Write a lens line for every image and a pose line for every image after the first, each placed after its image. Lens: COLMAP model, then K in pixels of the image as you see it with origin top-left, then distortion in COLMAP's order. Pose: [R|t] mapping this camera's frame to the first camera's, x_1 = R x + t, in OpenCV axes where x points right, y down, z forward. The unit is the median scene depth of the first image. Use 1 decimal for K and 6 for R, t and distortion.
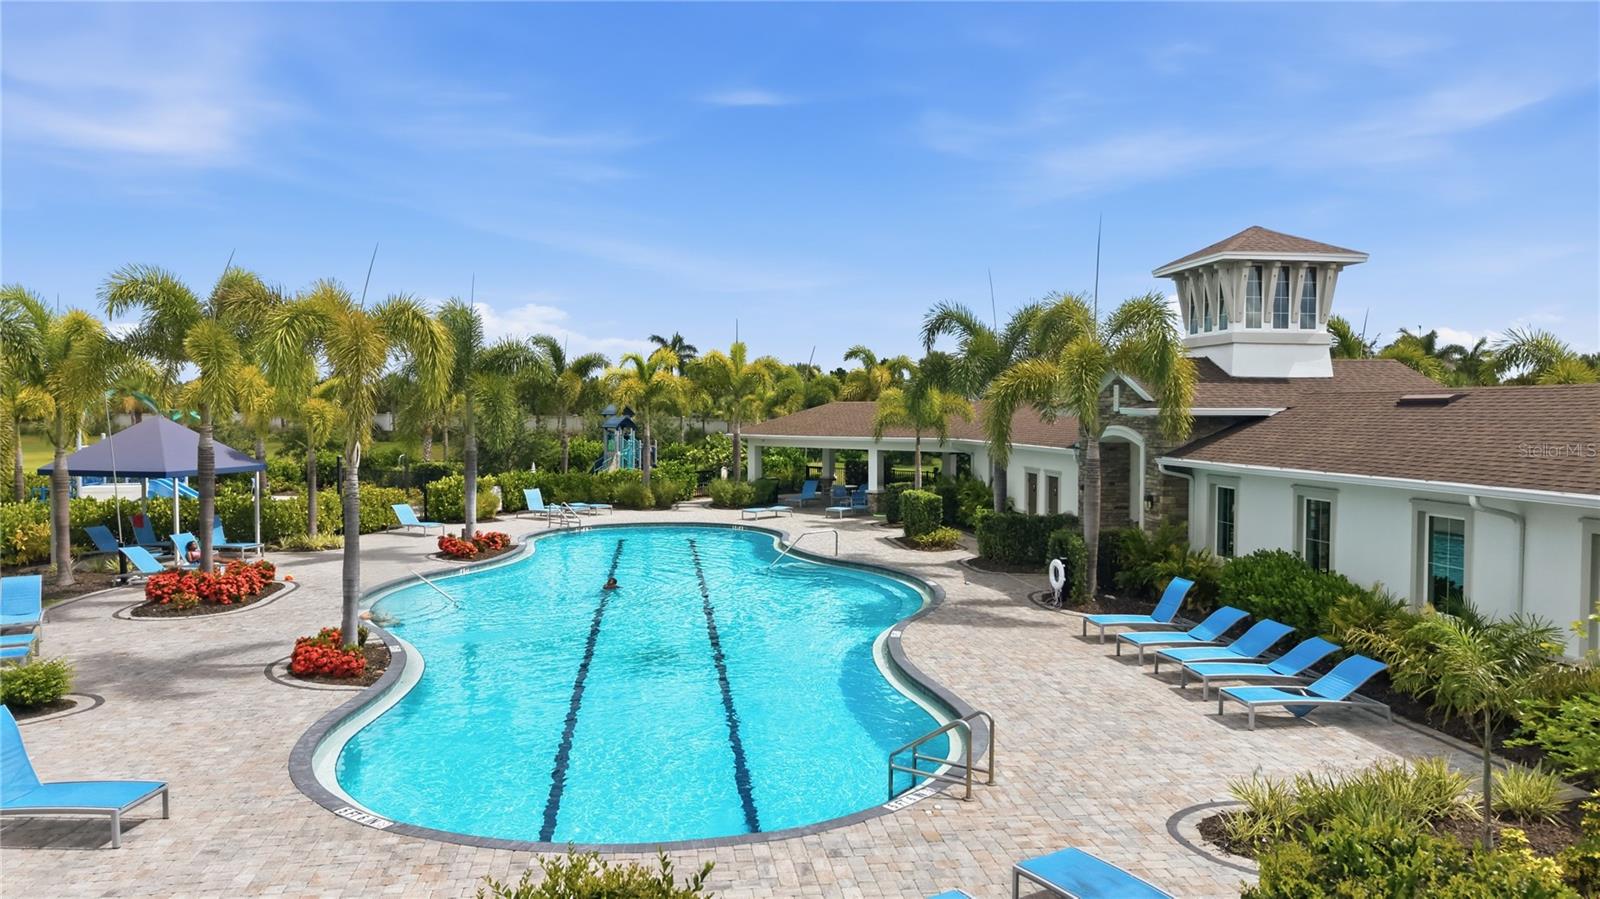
lens RADIAL K [[1082.1, 0, 794.4], [0, 1082.1, 441.5], [0, 0, 1]] dist [-0.001744, 0.004023]
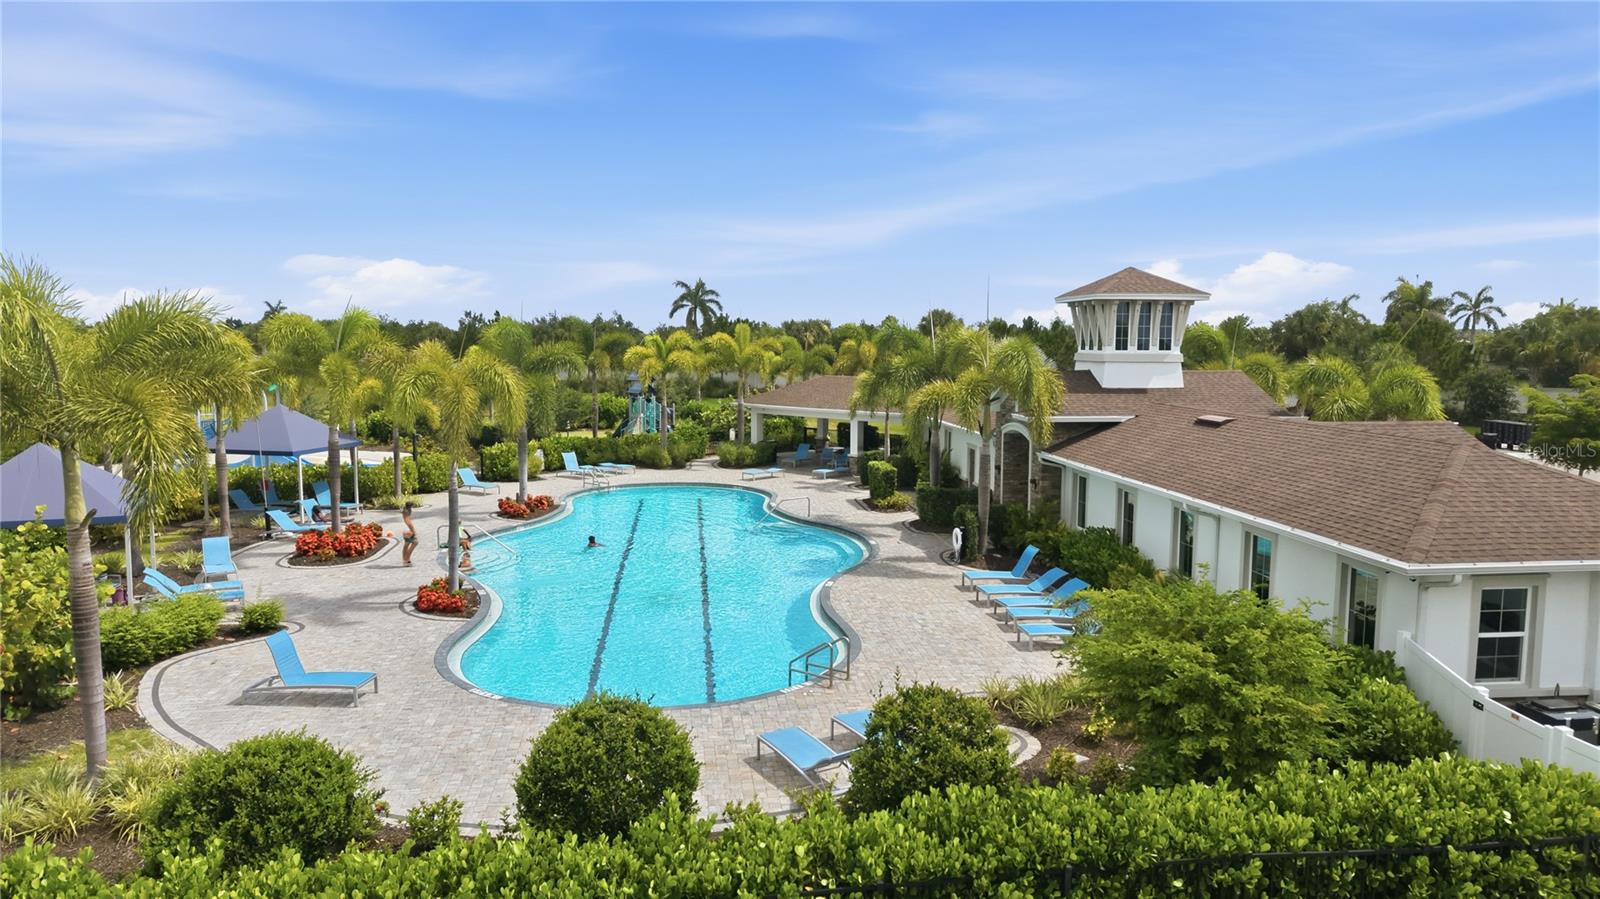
lens RADIAL K [[1082.1, 0, 803.5], [0, 1082.1, 454.2], [0, 0, 1]] dist [-0.001744, 0.004023]
pose [[0.999809, 0.006107, -0.018574, 0.067537], [-0.004634, 0.996915, 0.078350, -0.082113], [0.018996, -0.078249, 0.996753, -0.322403]]
